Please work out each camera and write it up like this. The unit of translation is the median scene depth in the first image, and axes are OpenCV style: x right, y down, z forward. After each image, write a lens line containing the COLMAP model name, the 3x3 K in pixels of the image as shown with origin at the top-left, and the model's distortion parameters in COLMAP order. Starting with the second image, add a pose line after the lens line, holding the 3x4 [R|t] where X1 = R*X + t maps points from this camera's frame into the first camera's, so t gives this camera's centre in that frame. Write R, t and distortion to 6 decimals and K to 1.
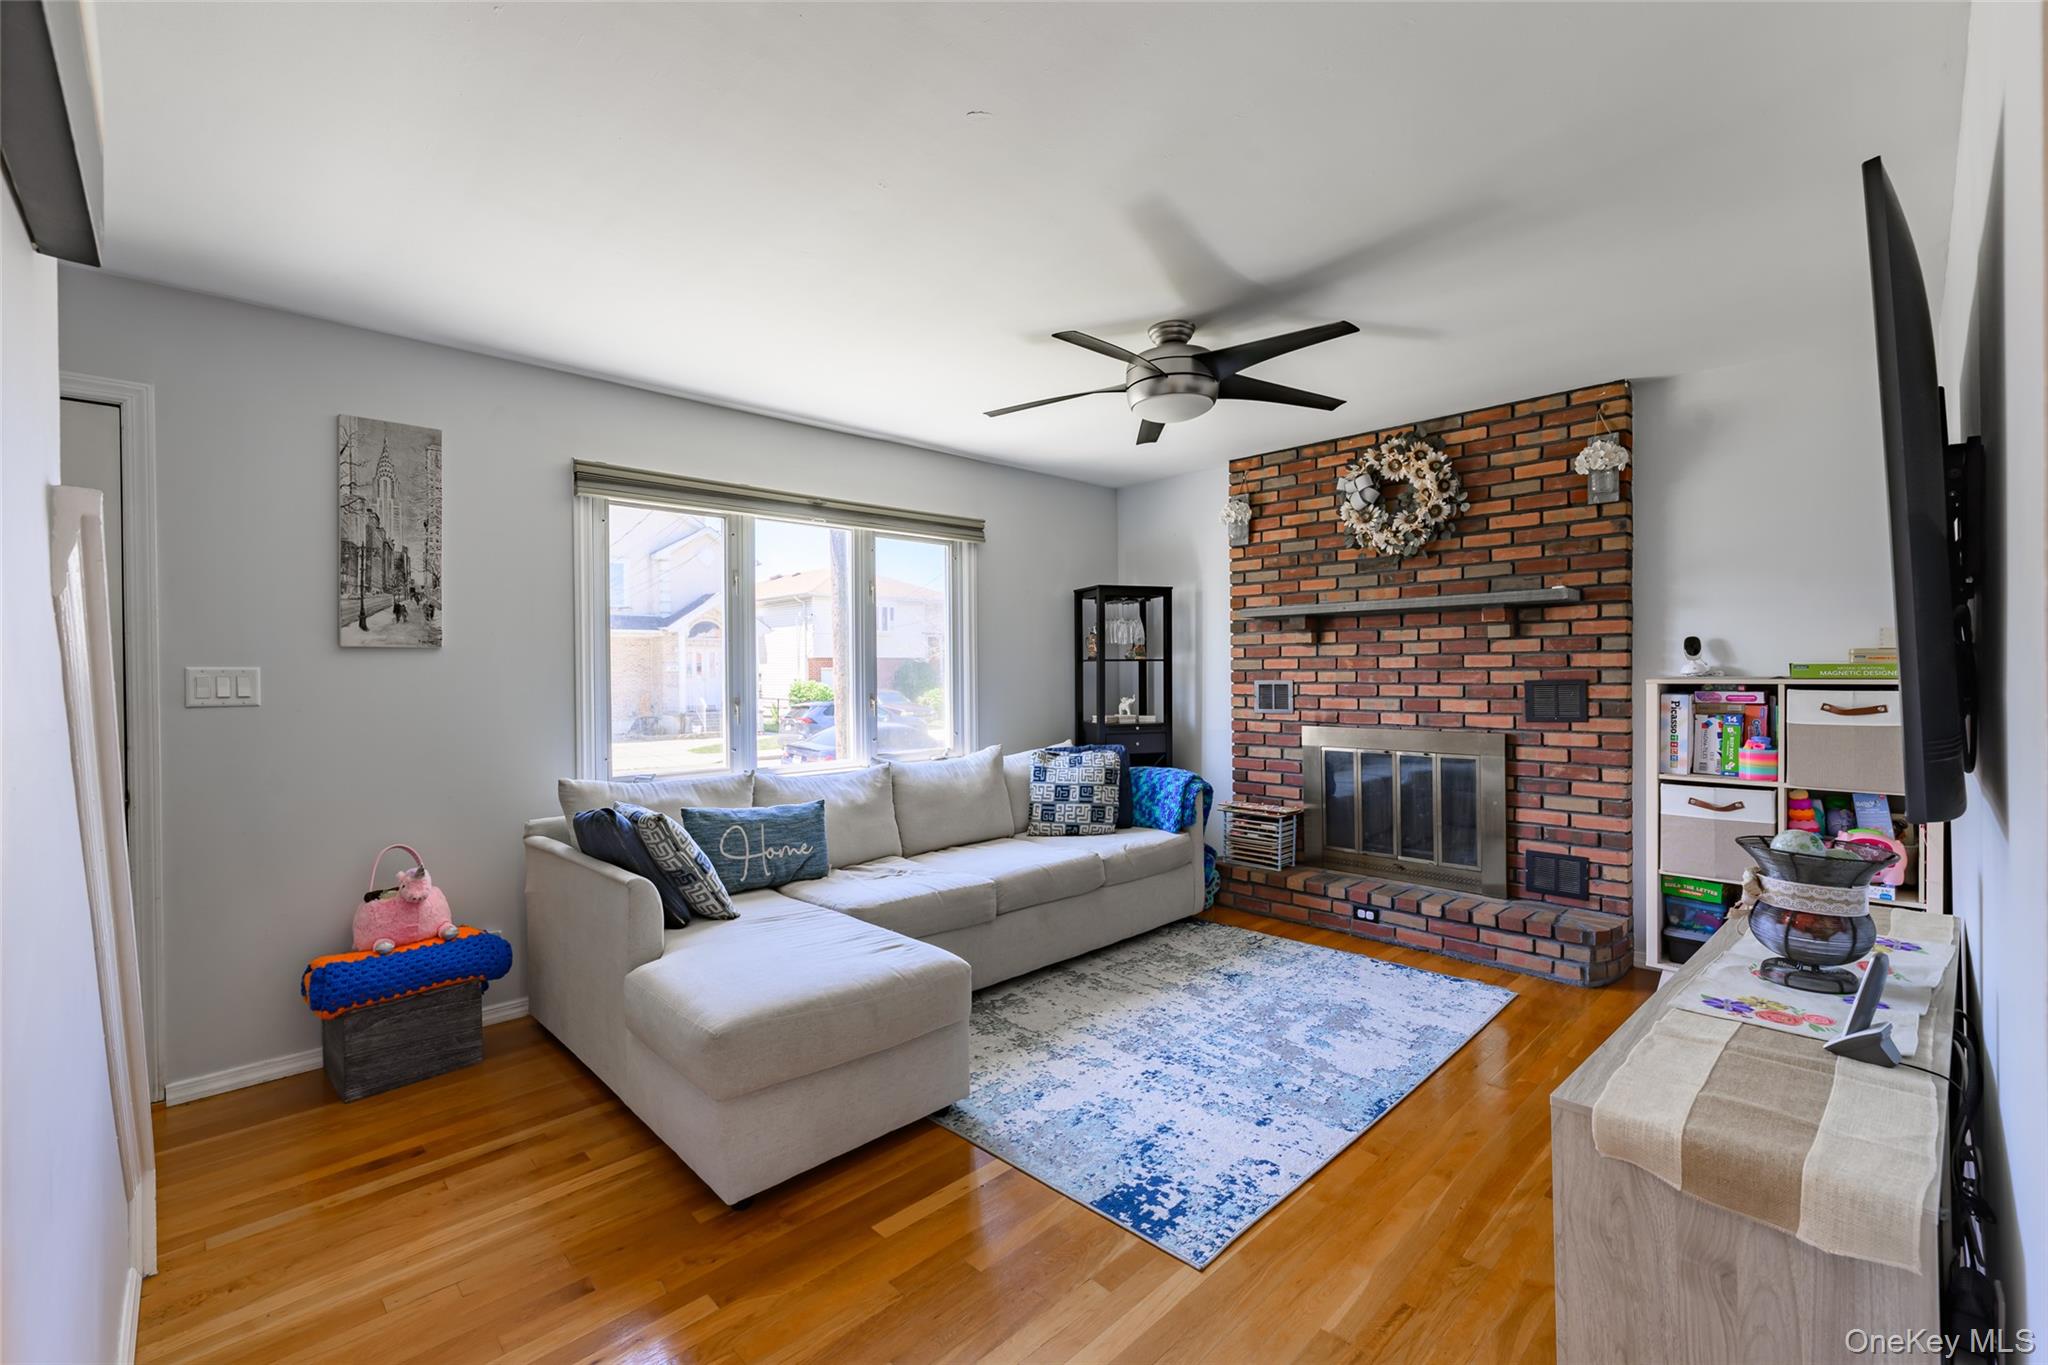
lens RADIAL K [[862.3, 0, 1019.9], [0, 862.3, 678.5], [0, 0, 1]] dist [-0.000830, -0.000018]
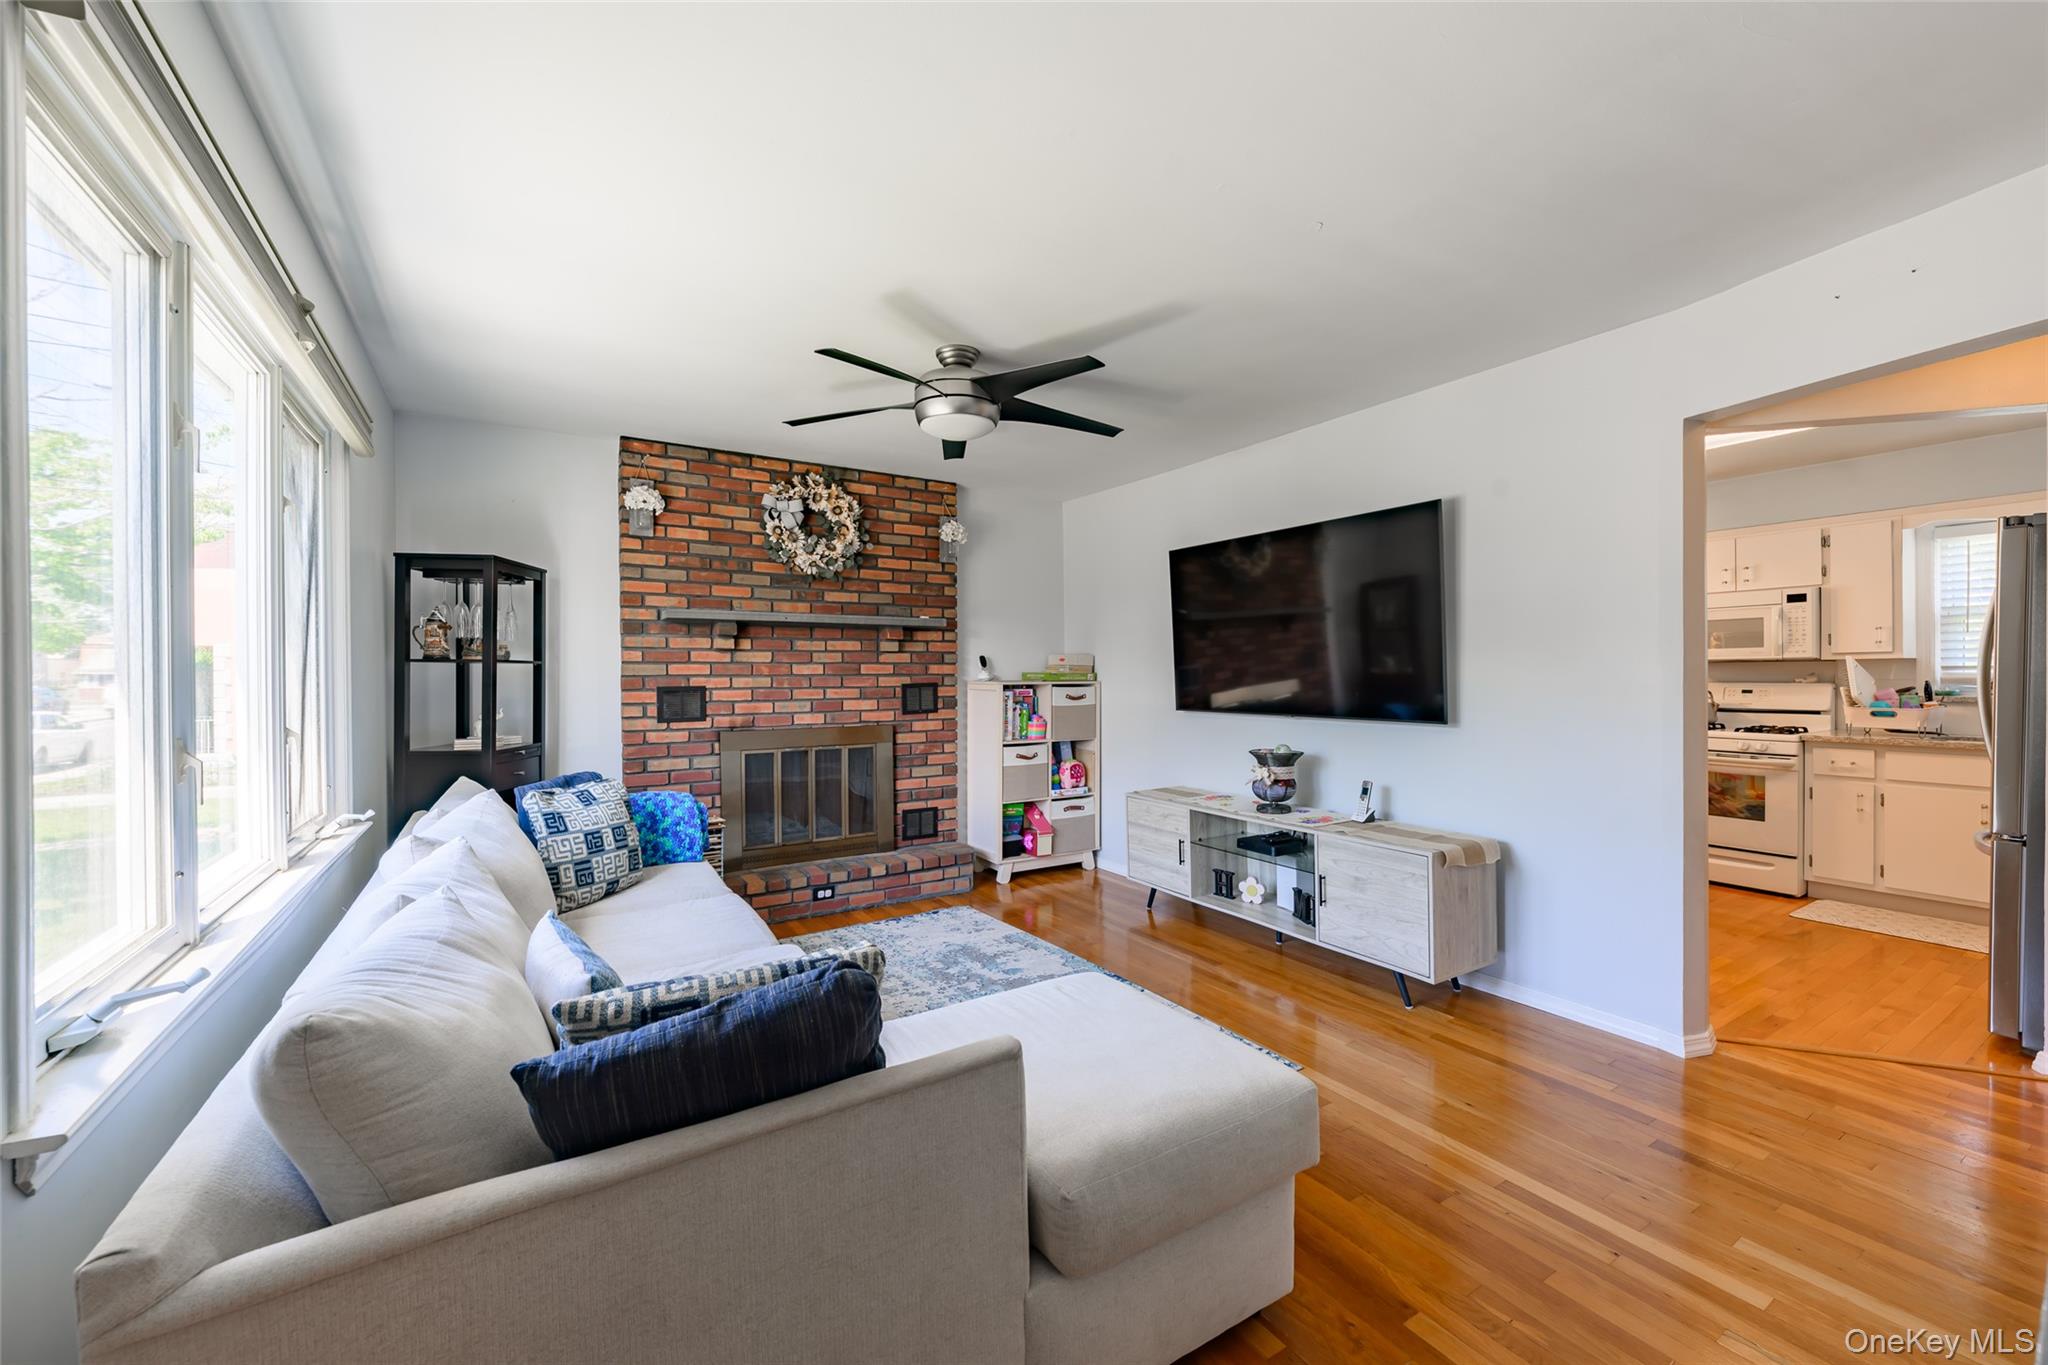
lens RADIAL K [[809.7, 0, 1019.6], [0, 809.7, 677.6], [0, 0, 1]] dist [-0.000922, 0.000070]
pose [[0.204379, 0.002838, 0.978888, -0.584410], [0.009716, 0.999941, -0.004927, 0.000335], [-0.978844, 0.010518, 0.204339, 0.538441]]
